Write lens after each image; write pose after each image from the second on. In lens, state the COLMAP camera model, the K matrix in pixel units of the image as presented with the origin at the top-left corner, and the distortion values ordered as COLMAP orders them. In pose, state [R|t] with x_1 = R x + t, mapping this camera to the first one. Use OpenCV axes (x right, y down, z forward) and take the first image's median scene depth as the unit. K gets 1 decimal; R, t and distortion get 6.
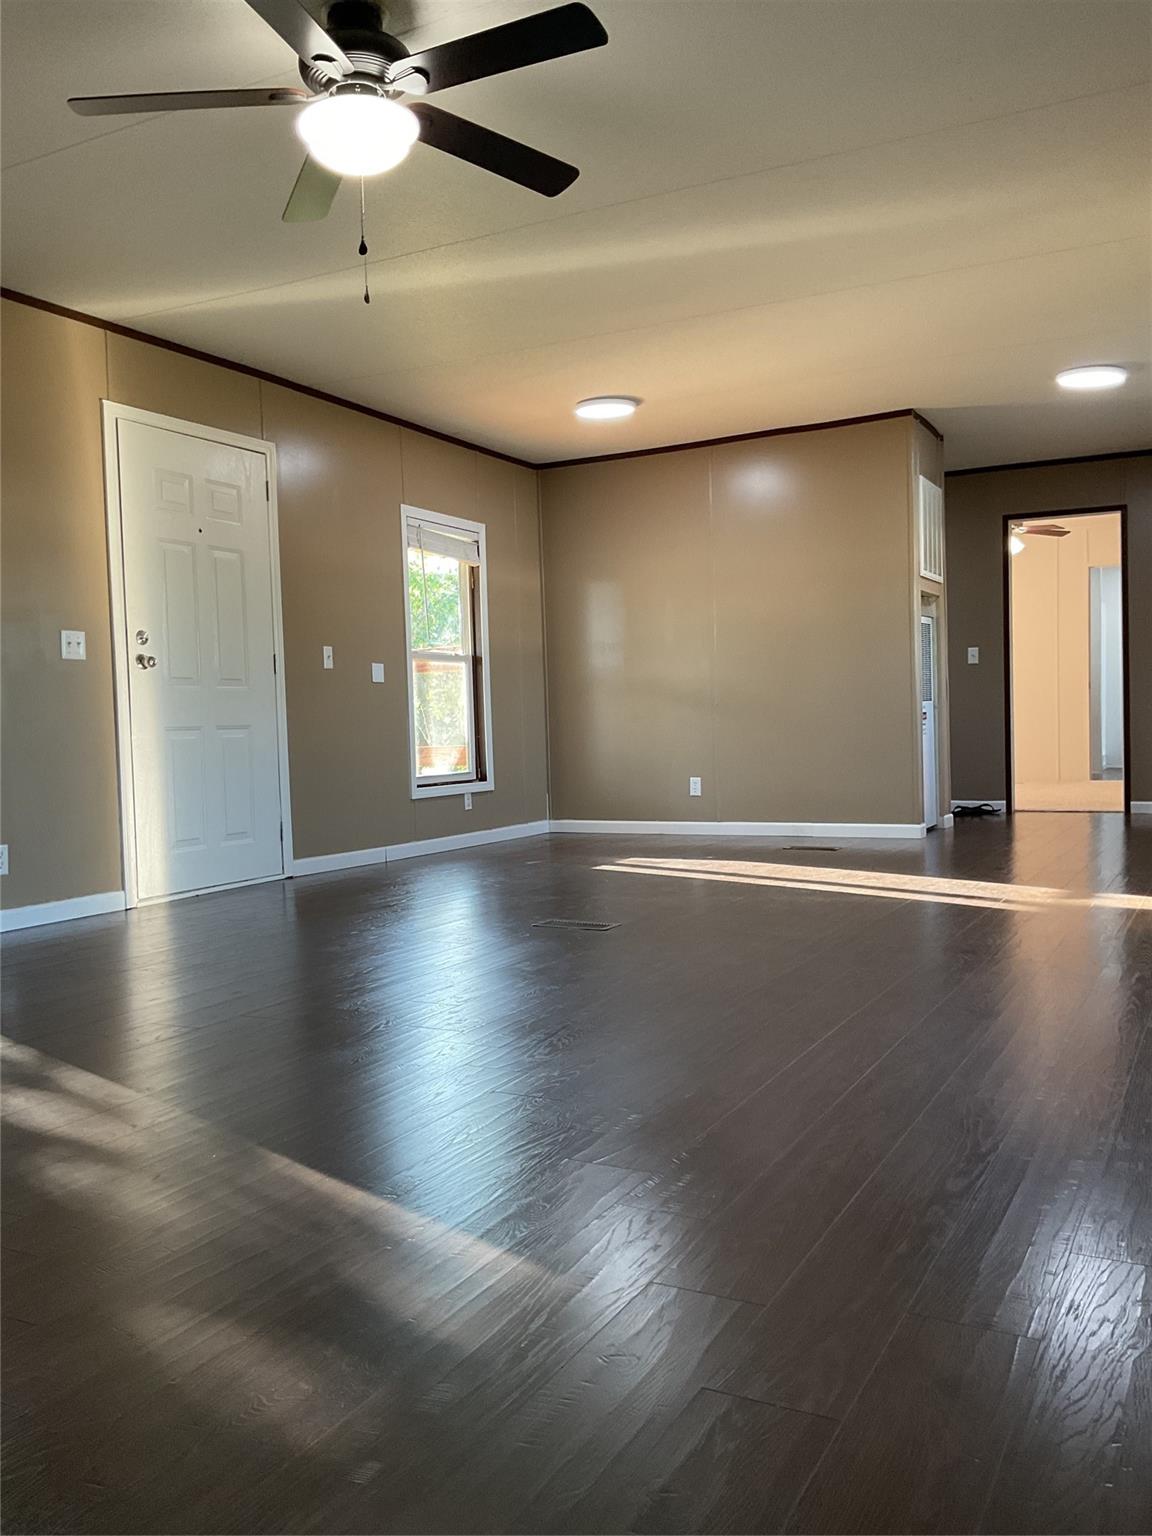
lens RADIAL K [[1357.6, 0, 564.4], [0, 1357.6, 770.8], [0, 0, 1]] dist [0.088225, -0.004701]
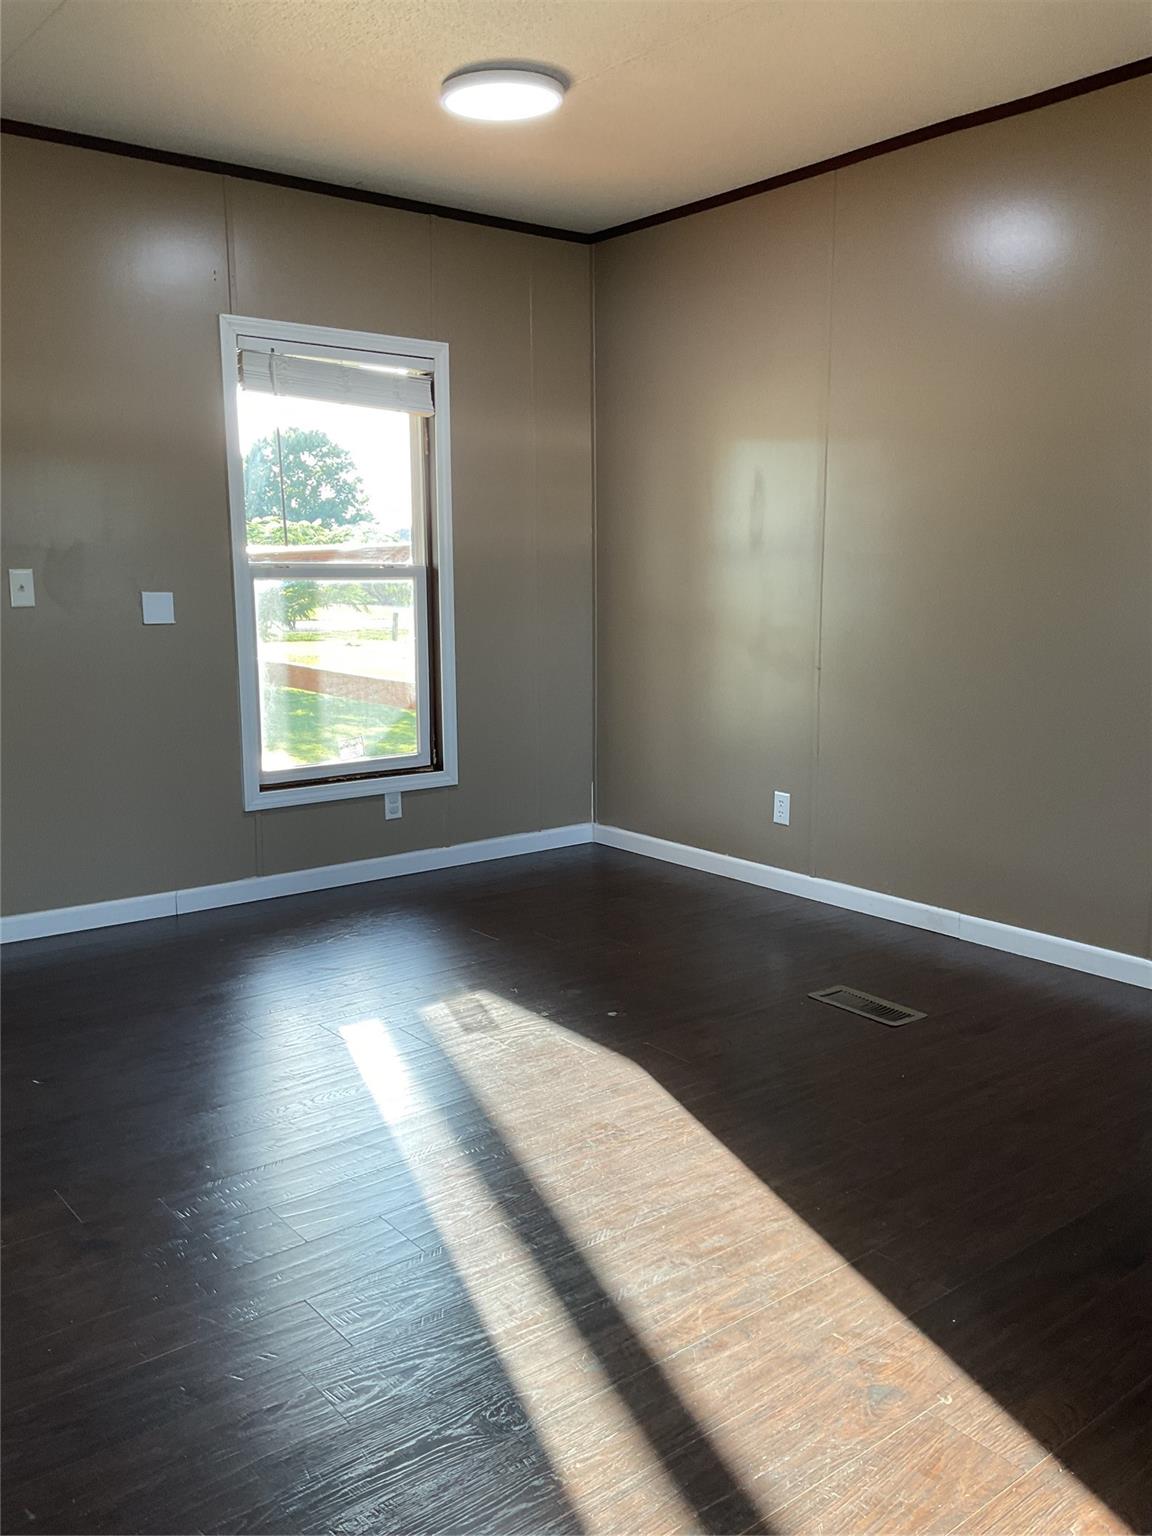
lens RADIAL K [[1357.6, 0, 589.1], [0, 1357.6, 768.9], [0, 0, 1]] dist [0.088225, -0.004701]
pose [[0.920015, 0.087403, -0.382012, 0.244118], [-0.037734, 0.990039, 0.135641, -0.080858], [0.390063, -0.110377, 0.914149, 0.457072]]
